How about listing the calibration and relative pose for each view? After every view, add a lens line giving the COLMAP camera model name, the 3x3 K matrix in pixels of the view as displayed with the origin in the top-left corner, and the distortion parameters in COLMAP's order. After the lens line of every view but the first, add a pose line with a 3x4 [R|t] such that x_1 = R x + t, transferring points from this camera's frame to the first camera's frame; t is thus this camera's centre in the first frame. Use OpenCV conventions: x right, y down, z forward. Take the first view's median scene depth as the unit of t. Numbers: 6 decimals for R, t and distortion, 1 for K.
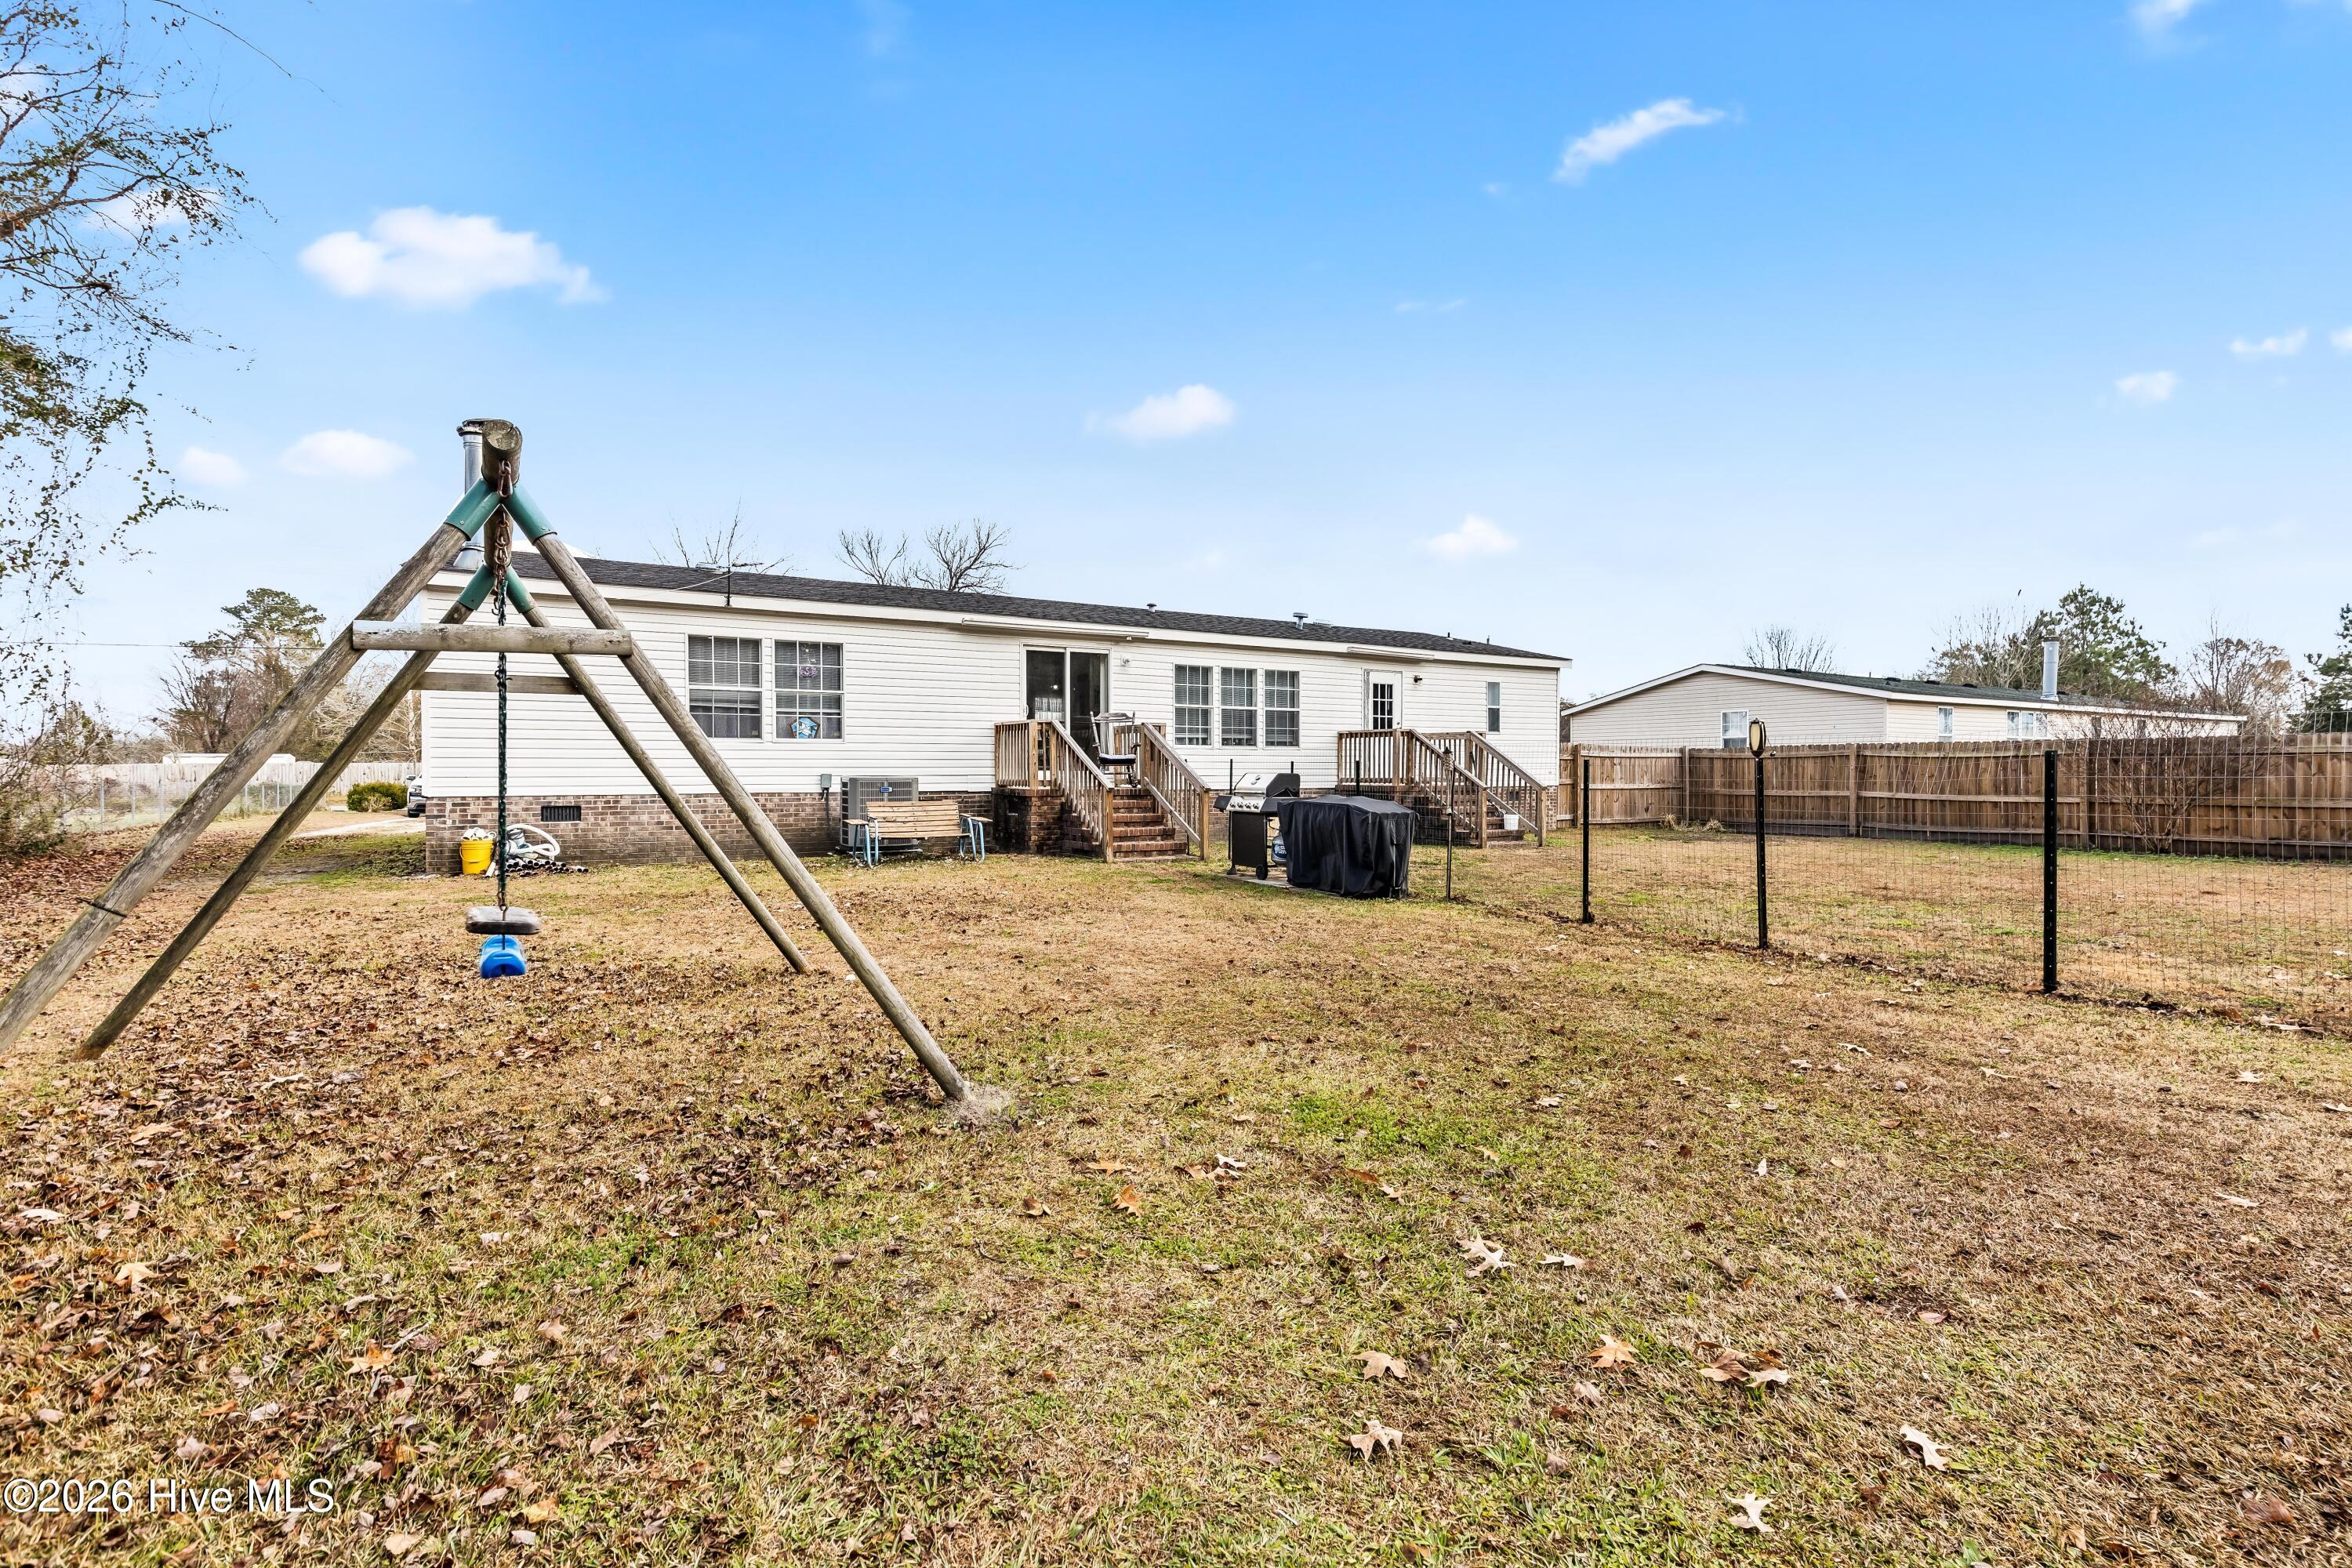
lens RADIAL K [[1069.5, 0, 1193.4], [0, 1069.5, 783.4], [0, 0, 1]] dist [-0.001214, -0.000114]
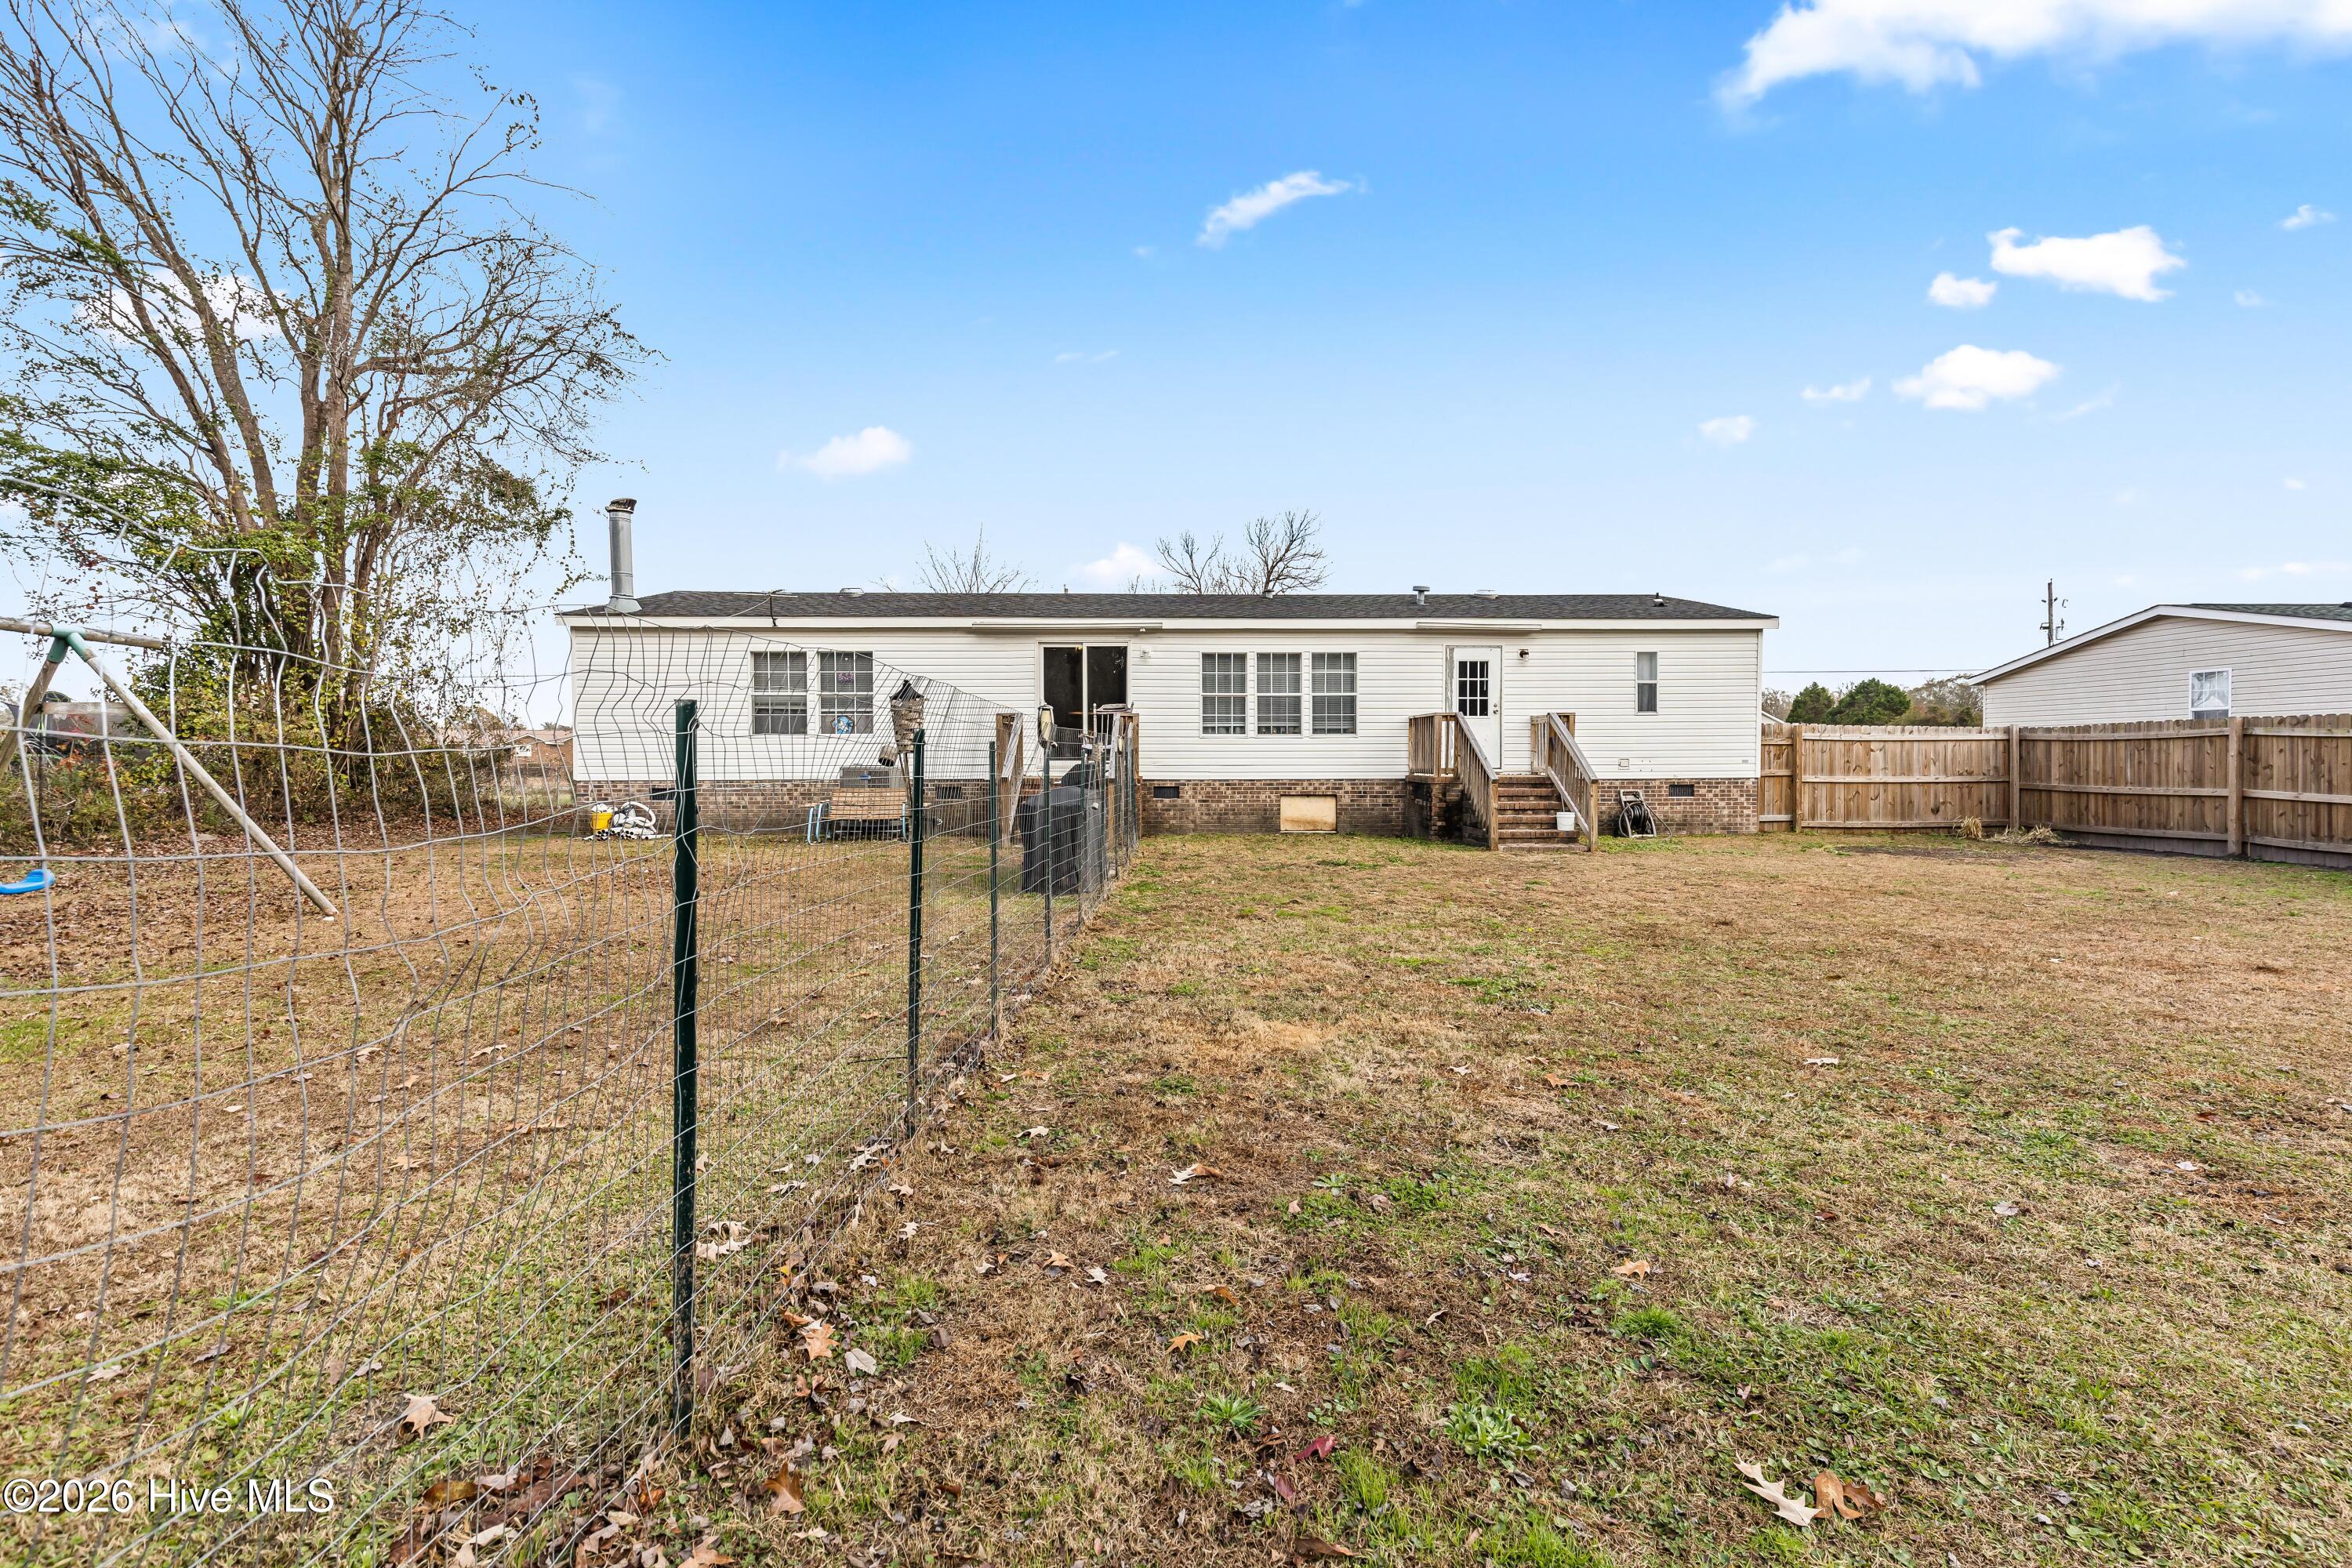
lens RADIAL K [[1069.5, 0, 1190.8], [0, 1069.5, 776.2], [0, 0, 1]] dist [-0.001214, -0.000114]
pose [[0.873324, 0.005532, -0.487108, 0.424723], [-0.003278, 0.999980, 0.005479, -0.002347], [0.487128, -0.003188, 0.873325, 0.121331]]
